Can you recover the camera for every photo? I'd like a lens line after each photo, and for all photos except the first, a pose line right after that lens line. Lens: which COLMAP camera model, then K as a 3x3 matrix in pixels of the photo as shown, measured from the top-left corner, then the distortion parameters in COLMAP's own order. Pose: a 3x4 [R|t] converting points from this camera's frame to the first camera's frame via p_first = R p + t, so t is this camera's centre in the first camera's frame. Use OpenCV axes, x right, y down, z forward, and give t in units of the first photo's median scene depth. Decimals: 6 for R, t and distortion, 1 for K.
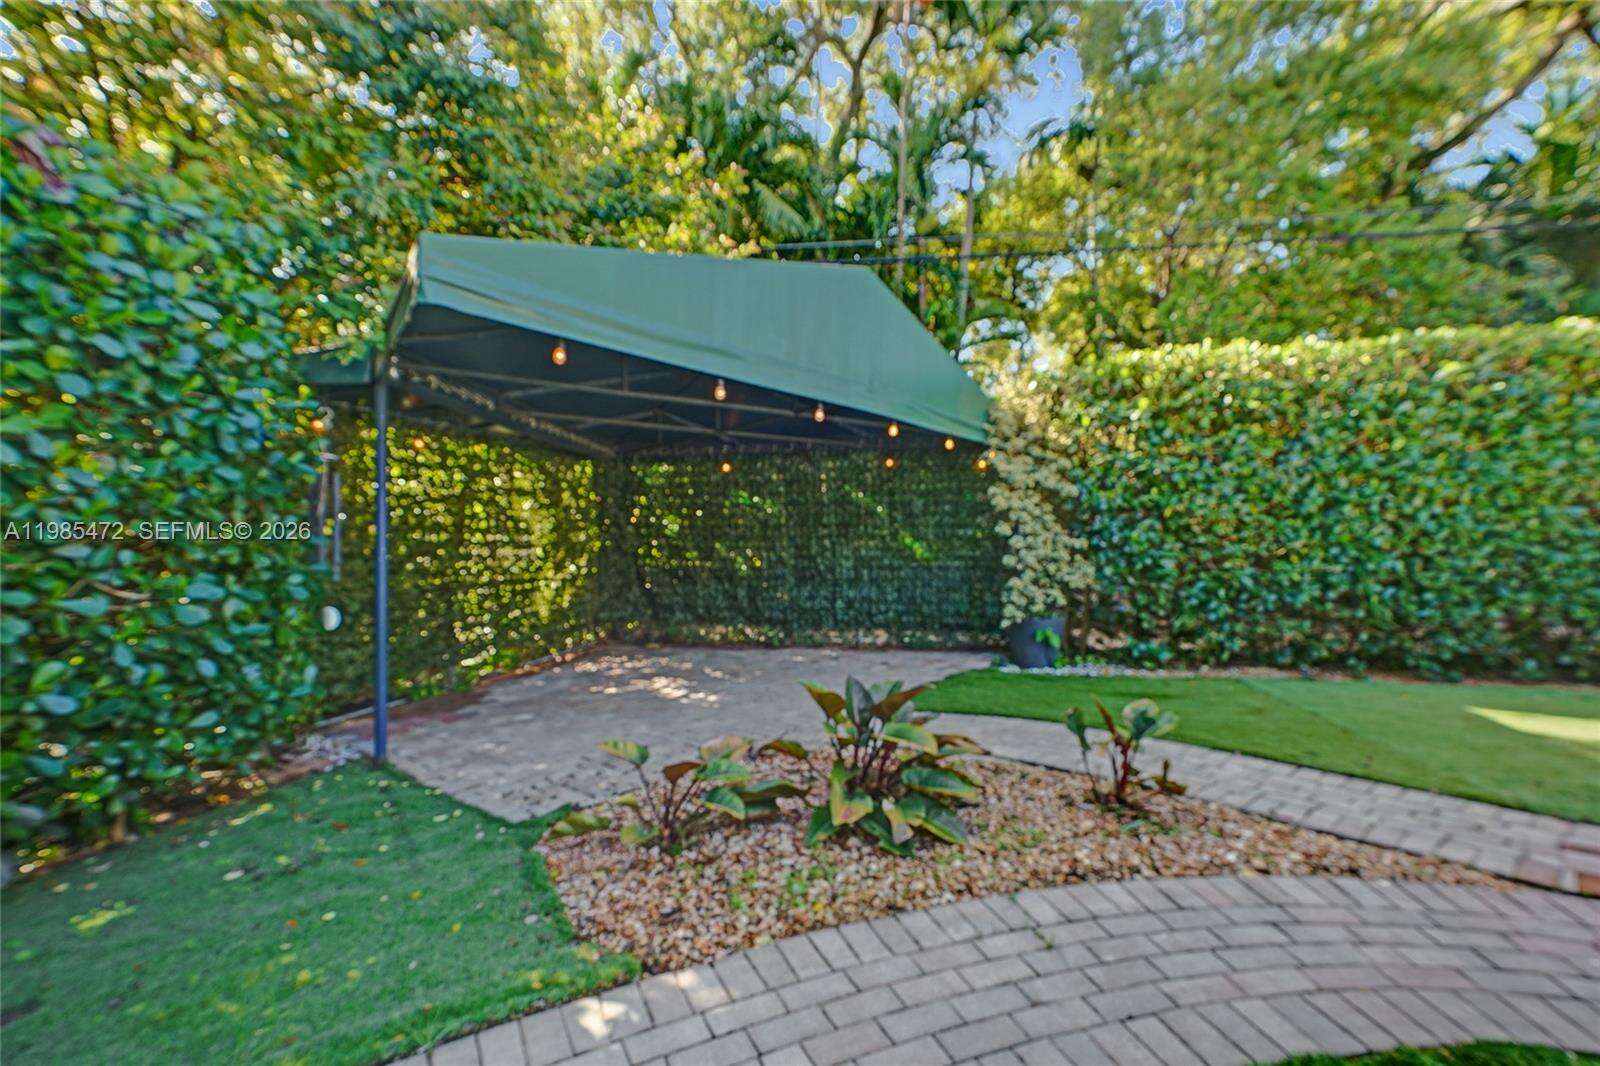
lens RADIAL K [[729.1, 0, 767.8], [0, 729.1, 529.0], [0, 0, 1]] dist [-0.009769, 0.004721]
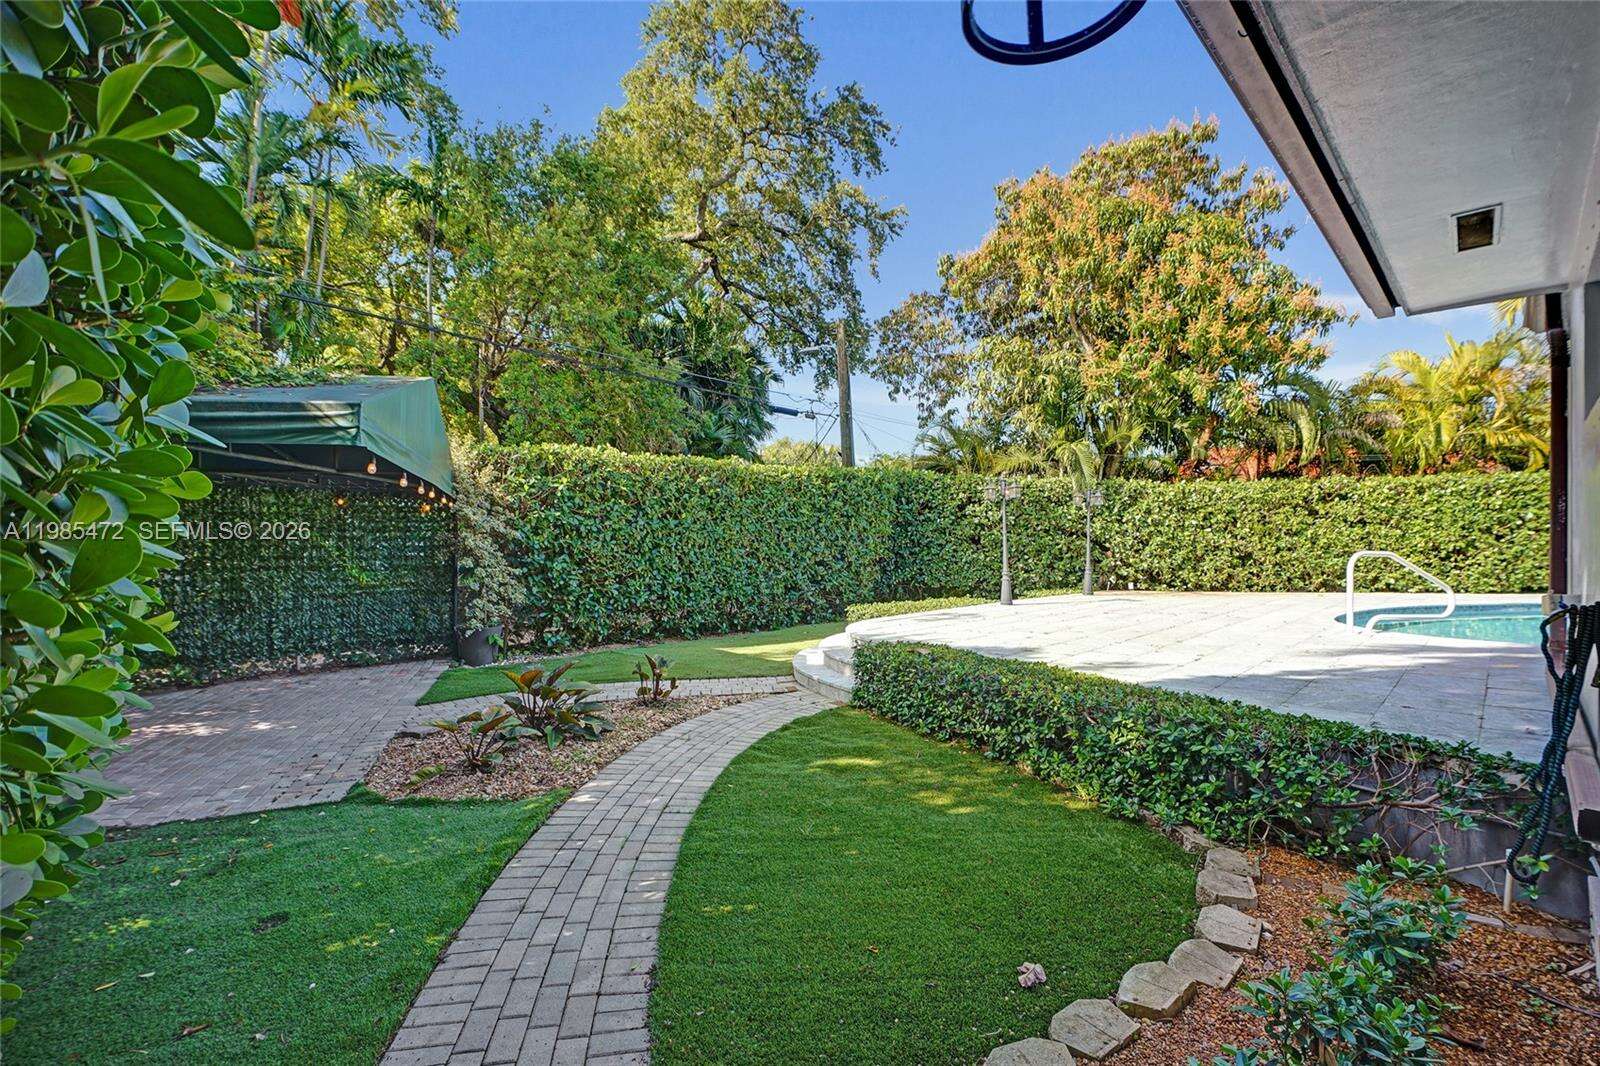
lens RADIAL K [[729.1, 0, 785.5], [0, 729.1, 533.0], [0, 0, 1]] dist [-0.009769, 0.004721]
pose [[0.546661, 0.010909, 0.837283, -0.531084], [-0.007328, 0.999939, -0.008243, -0.053114], [-0.837322, -0.001629, 0.546707, -0.243982]]
